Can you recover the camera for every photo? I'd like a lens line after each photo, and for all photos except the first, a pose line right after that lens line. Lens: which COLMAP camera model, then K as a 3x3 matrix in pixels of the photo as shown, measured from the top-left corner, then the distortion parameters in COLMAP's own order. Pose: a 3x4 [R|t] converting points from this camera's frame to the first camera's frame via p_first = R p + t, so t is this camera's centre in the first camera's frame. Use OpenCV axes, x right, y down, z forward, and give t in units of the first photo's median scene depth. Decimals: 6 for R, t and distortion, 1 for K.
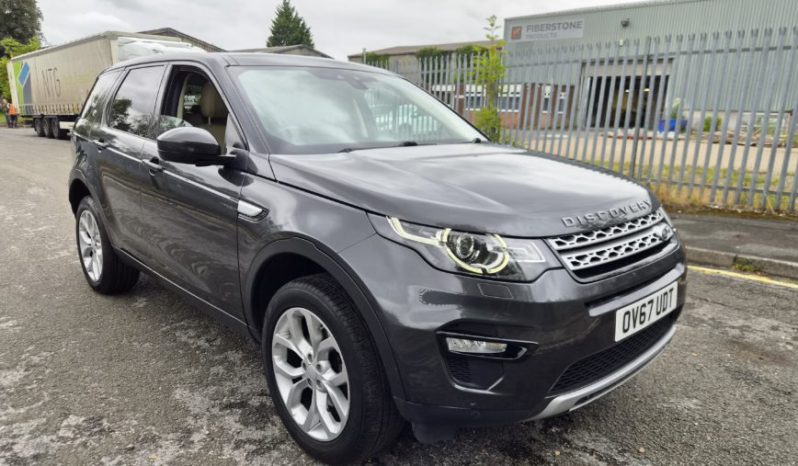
lens RADIAL K [[563.6, 0, 406.5], [0, 563.6, 246.7], [0, 0, 1]] dist [0.056128, -0.029367]
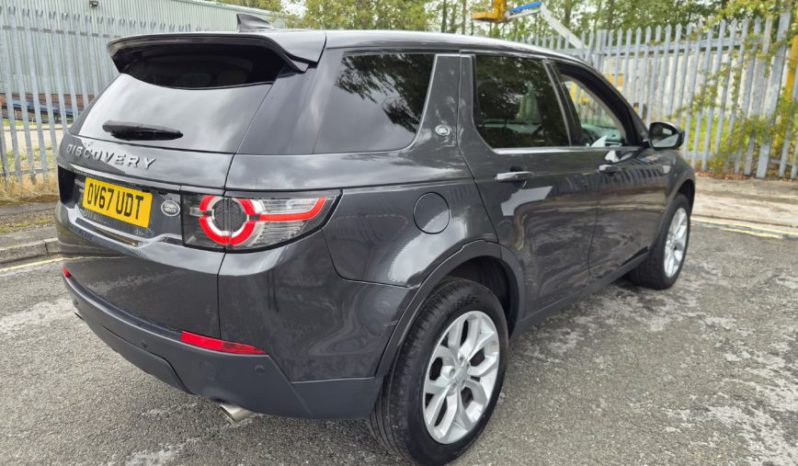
lens RADIAL K [[563.6, 0, 401.1], [0, 563.6, 230.5], [0, 0, 1]] dist [0.056128, -0.029367]
pose [[-0.096675, -0.251787, 0.962942, -1.608642], [0.229902, 0.935662, 0.267735, -0.448272], [-0.968400, 0.247266, -0.032568, 1.632264]]
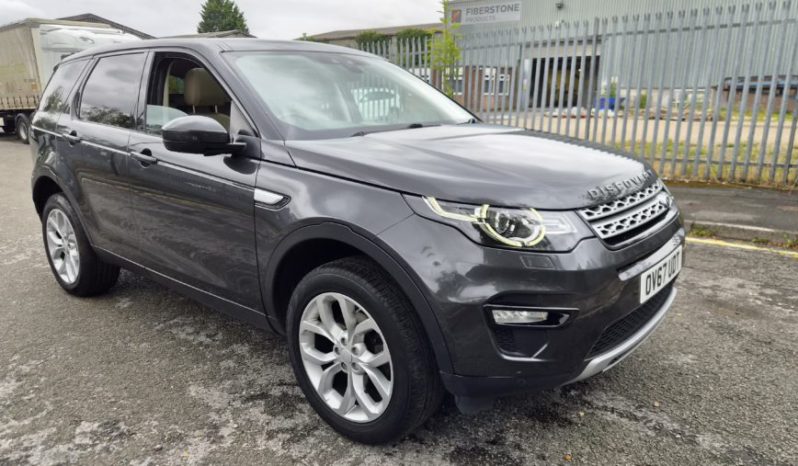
lens RADIAL K [[563.6, 0, 416.8], [0, 563.6, 240.3], [0, 0, 1]] dist [0.056128, -0.029367]
pose [[0.992305, -0.056069, 0.110391, -0.120459], [0.054440, 0.998360, 0.017713, 0.005244], [-0.111203, -0.011567, 0.993730, -0.007804]]
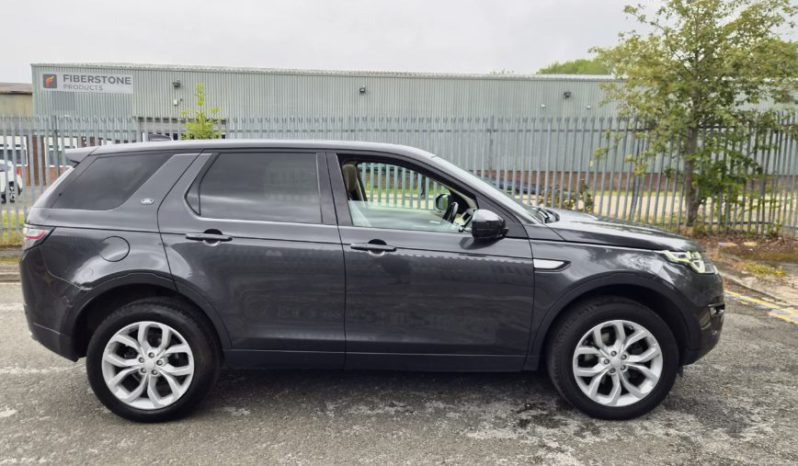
lens RADIAL K [[563.6, 0, 404.8], [0, 563.6, 232.4], [0, 0, 1]] dist [0.056128, -0.029367]
pose [[0.672009, -0.101068, 0.733614, -1.379308], [0.181556, 0.982895, -0.030899, -0.148669], [-0.717943, 0.153956, 0.678863, 0.269710]]
